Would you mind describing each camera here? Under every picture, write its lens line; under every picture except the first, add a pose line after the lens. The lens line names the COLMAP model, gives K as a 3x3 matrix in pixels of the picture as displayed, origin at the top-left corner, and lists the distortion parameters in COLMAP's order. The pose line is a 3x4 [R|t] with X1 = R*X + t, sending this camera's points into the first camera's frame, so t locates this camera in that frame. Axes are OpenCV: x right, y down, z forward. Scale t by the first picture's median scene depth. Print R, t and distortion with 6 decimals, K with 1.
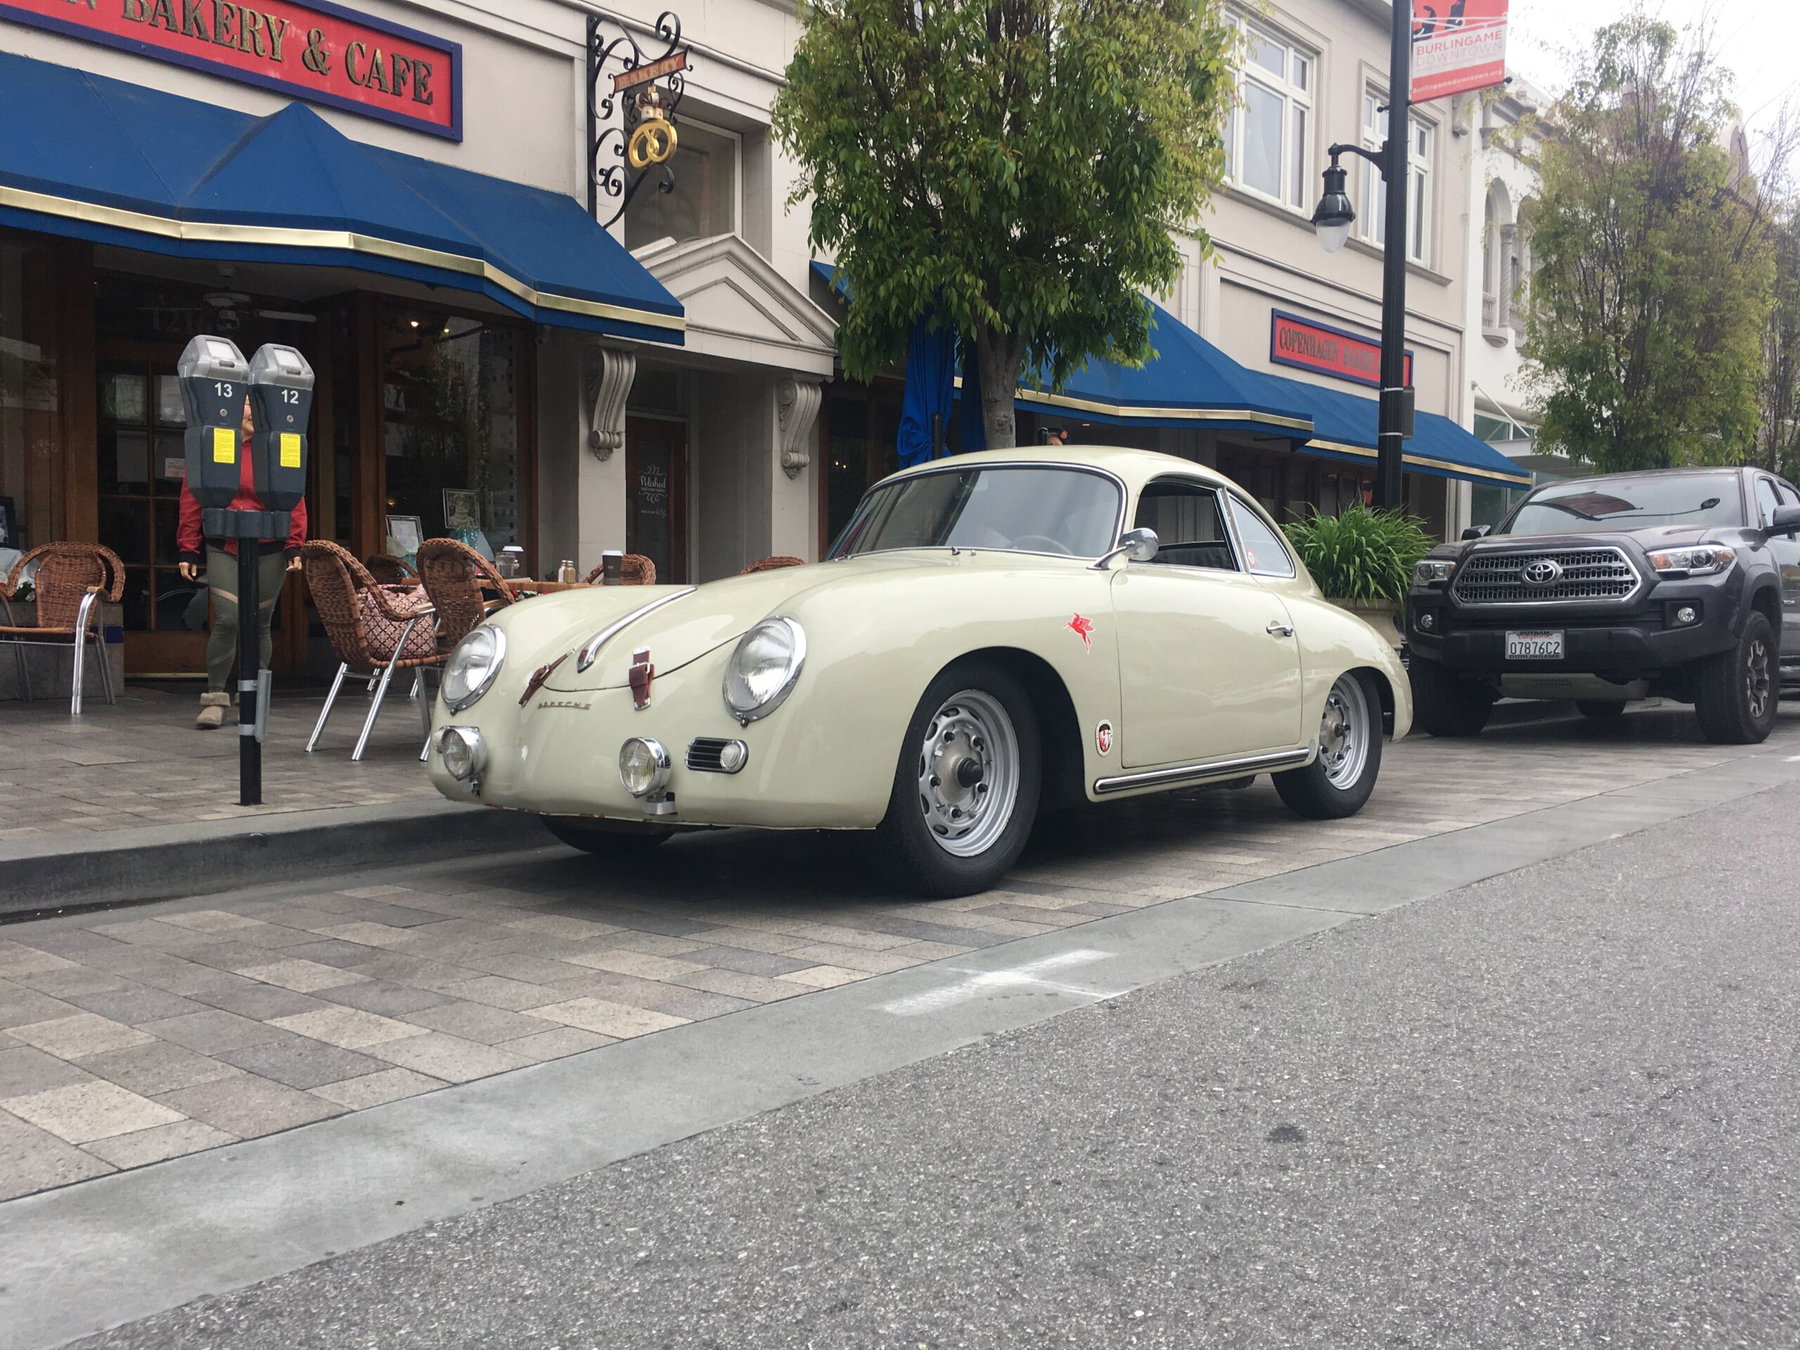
lens RADIAL K [[1564.6, 0, 900.0], [0, 1564.6, 675.0], [0, 0, 1]] dist [0.000018, -0.008714]
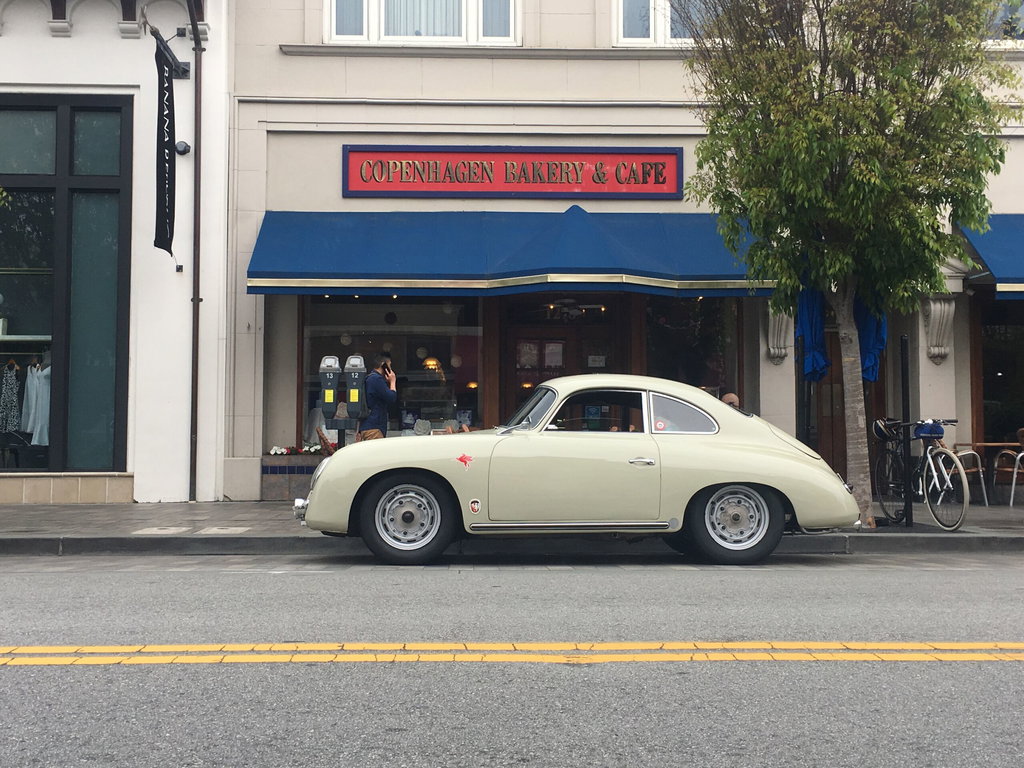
lens RADIAL K [[1207.3, 0, 512.0], [0, 1207.3, 384.0], [0, 0, 1]] dist [0.210284, 0.004569]
pose [[0.674048, -0.051551, -0.736887, 0.640714], [-0.022494, 0.995667, -0.090231, 0.008002], [0.738345, 0.077396, 0.669967, -0.088385]]
